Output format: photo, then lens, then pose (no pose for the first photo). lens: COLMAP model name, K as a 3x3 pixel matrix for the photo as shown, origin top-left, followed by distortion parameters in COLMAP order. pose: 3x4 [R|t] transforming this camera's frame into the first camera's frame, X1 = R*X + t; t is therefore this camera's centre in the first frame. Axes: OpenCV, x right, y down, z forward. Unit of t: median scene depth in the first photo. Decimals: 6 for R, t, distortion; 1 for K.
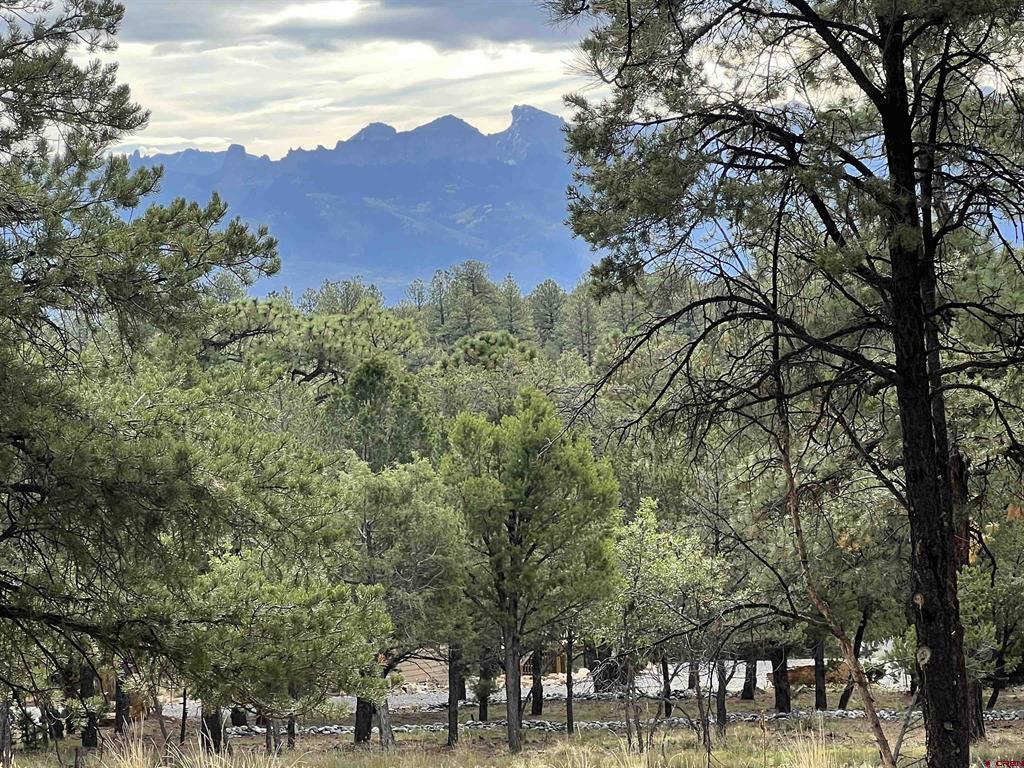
lens RADIAL K [[3353.6, 0, 511.4], [0, 3353.6, 384.8], [0, 0, 1]] dist [0.023267, 0.000000]
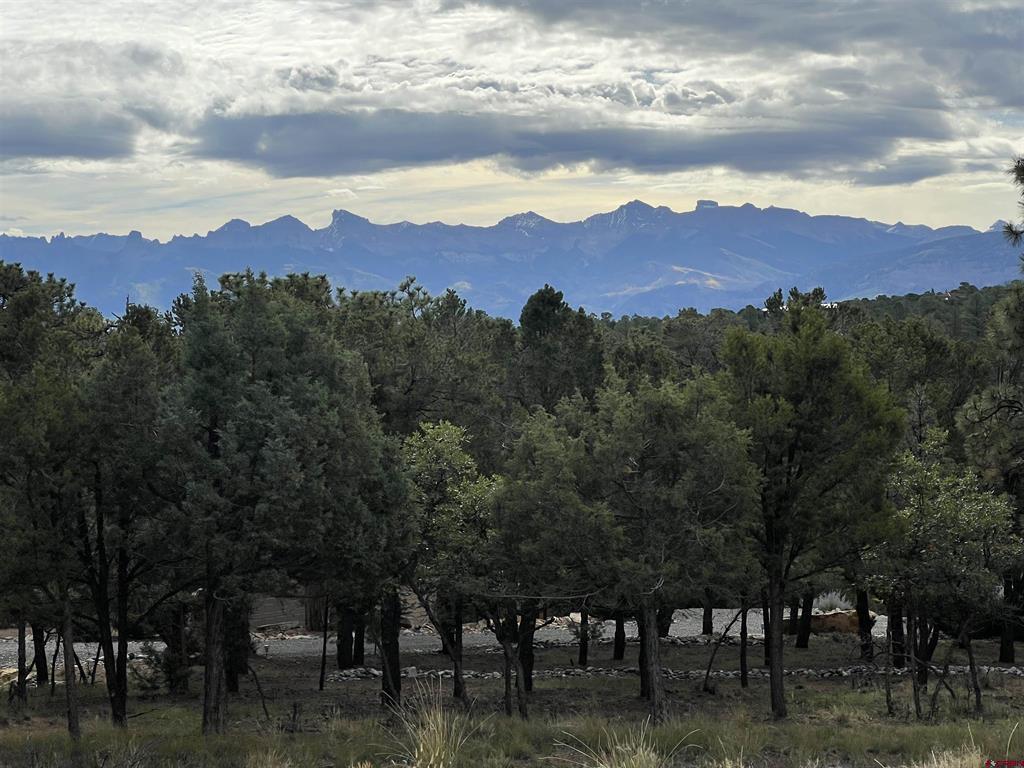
lens RADIAL K [[2340.2, 0, 513.0], [0, 2340.2, 384.9], [0, 0, 1]] dist [0.068628, 0.000000]
pose [[0.996420, 0.024765, 0.080838, -0.104561], [-0.023894, 0.999646, -0.011722, 0.027788], [-0.081099, 0.009749, 0.996658, 0.340353]]
